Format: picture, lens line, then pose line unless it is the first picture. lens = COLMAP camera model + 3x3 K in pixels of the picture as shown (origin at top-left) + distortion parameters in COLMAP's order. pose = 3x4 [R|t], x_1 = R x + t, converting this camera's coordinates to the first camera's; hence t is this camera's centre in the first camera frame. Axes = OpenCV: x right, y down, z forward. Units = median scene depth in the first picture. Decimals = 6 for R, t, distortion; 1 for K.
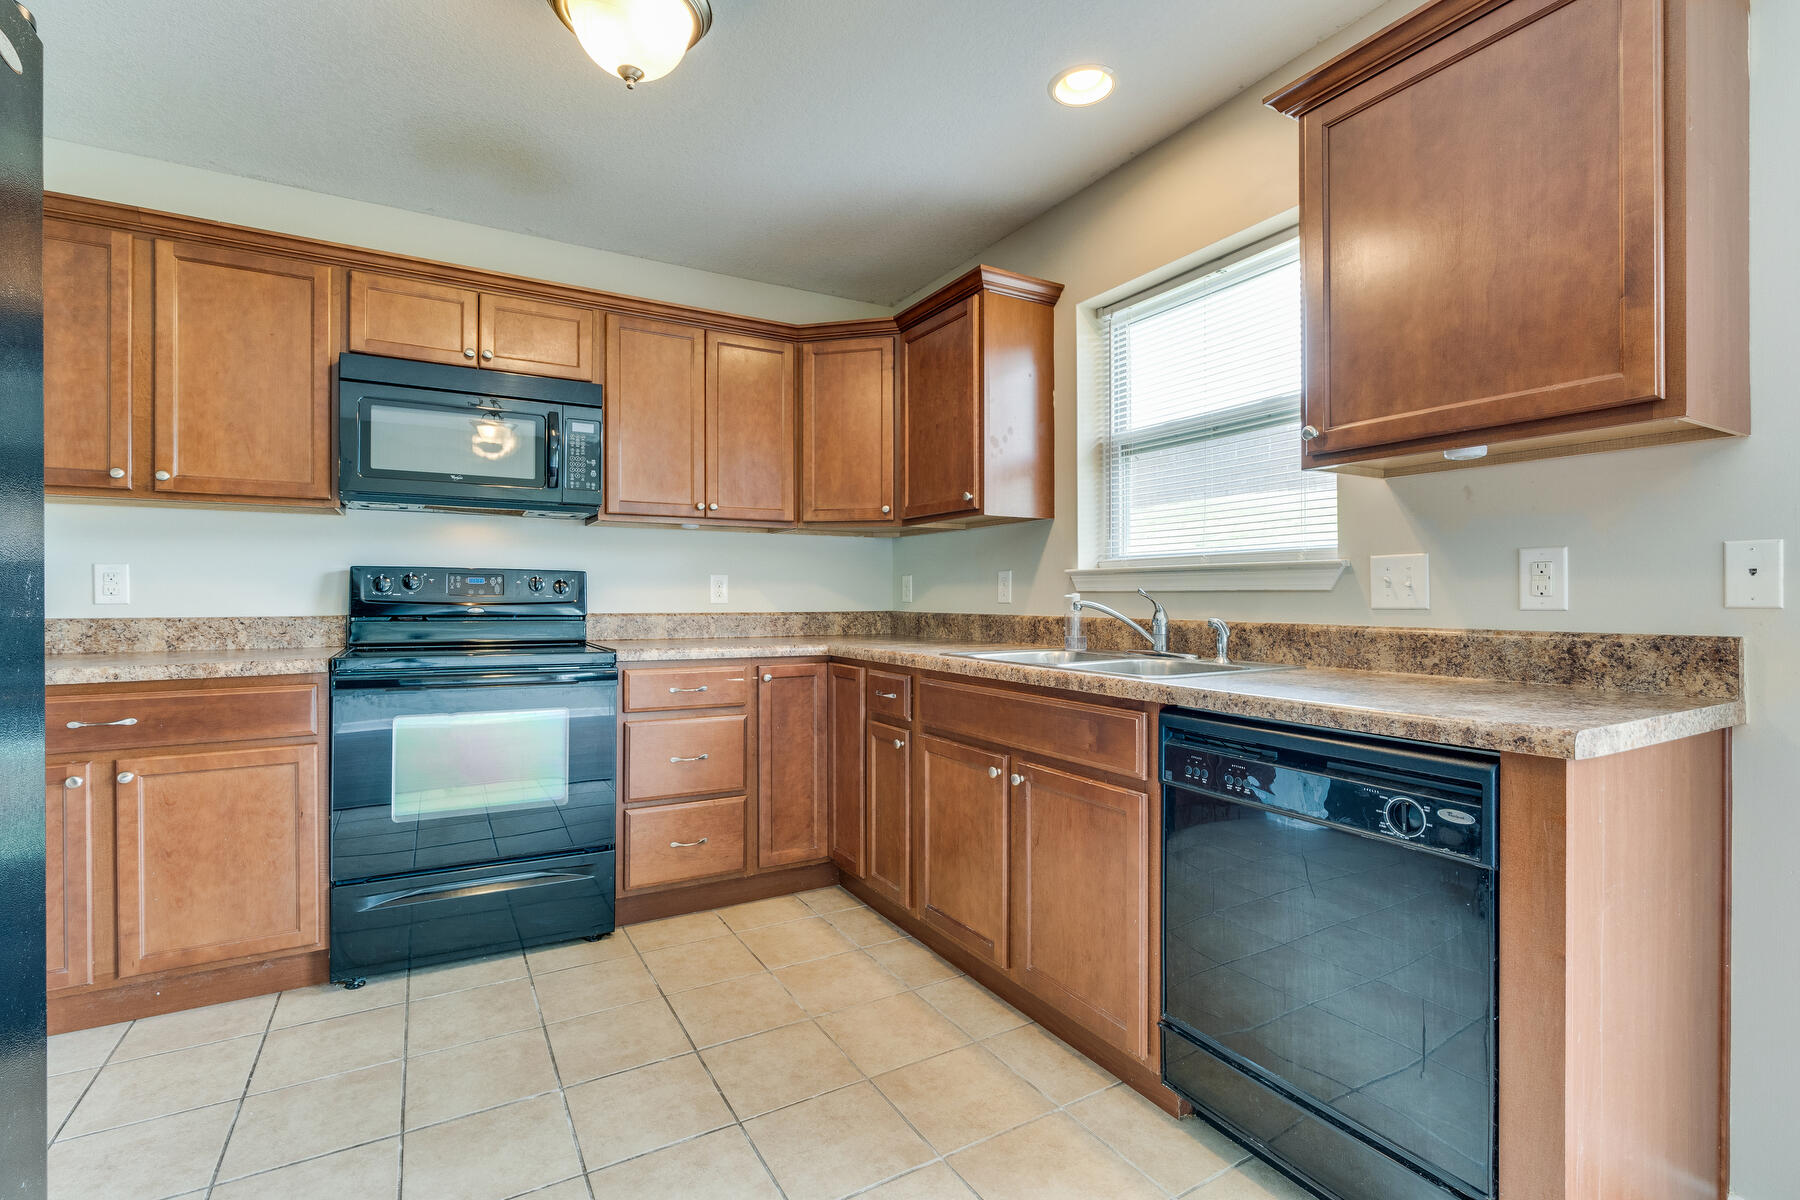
lens RADIAL K [[821.0, 0, 897.8], [0, 821.0, 597.8], [0, 0, 1]] dist [-0.004711, 0.001492]
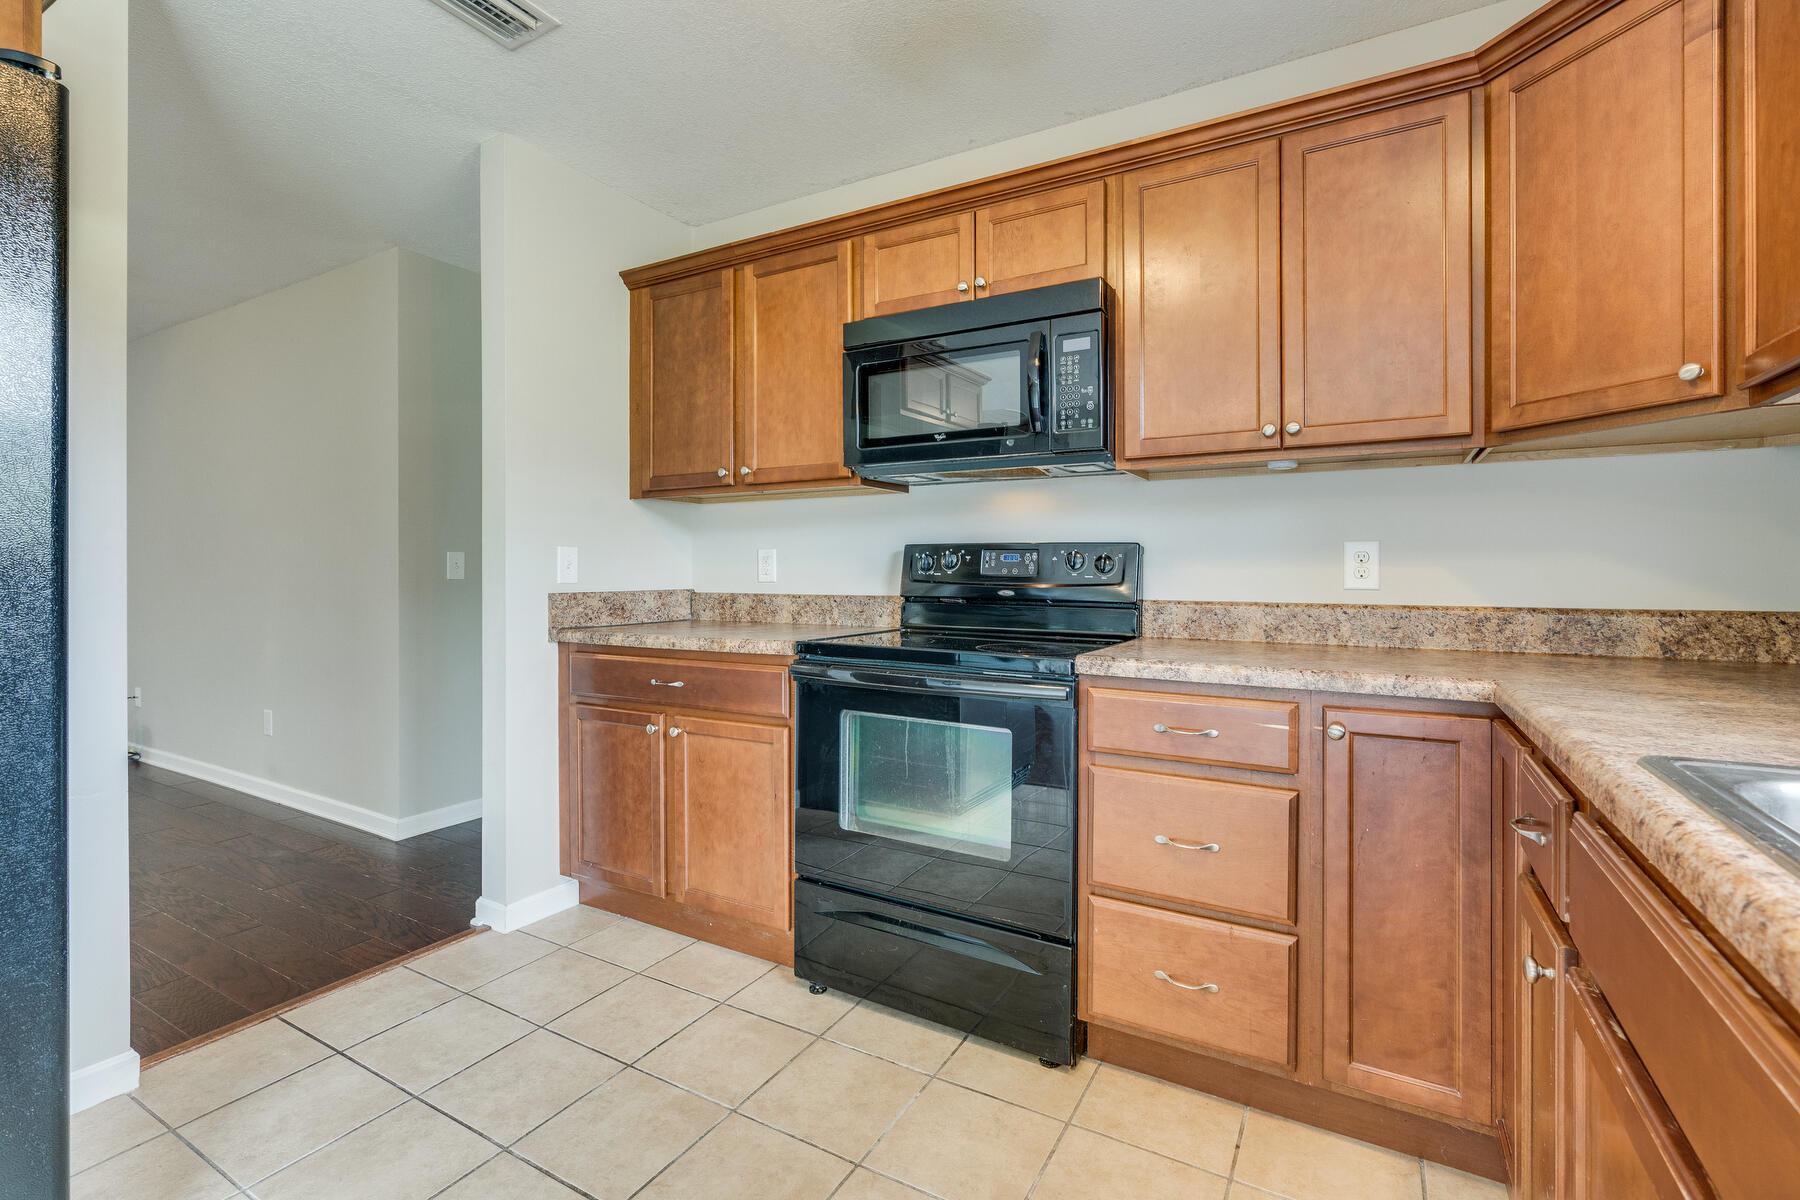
lens RADIAL K [[821.0, 0, 889.7], [0, 821.0, 573.7], [0, 0, 1]] dist [-0.004711, 0.001492]
pose [[0.498094, 0.001952, -0.867121, 0.165469], [-0.001592, 0.999998, 0.001337, -0.005993], [0.867122, 0.000715, 0.498096, 0.504225]]
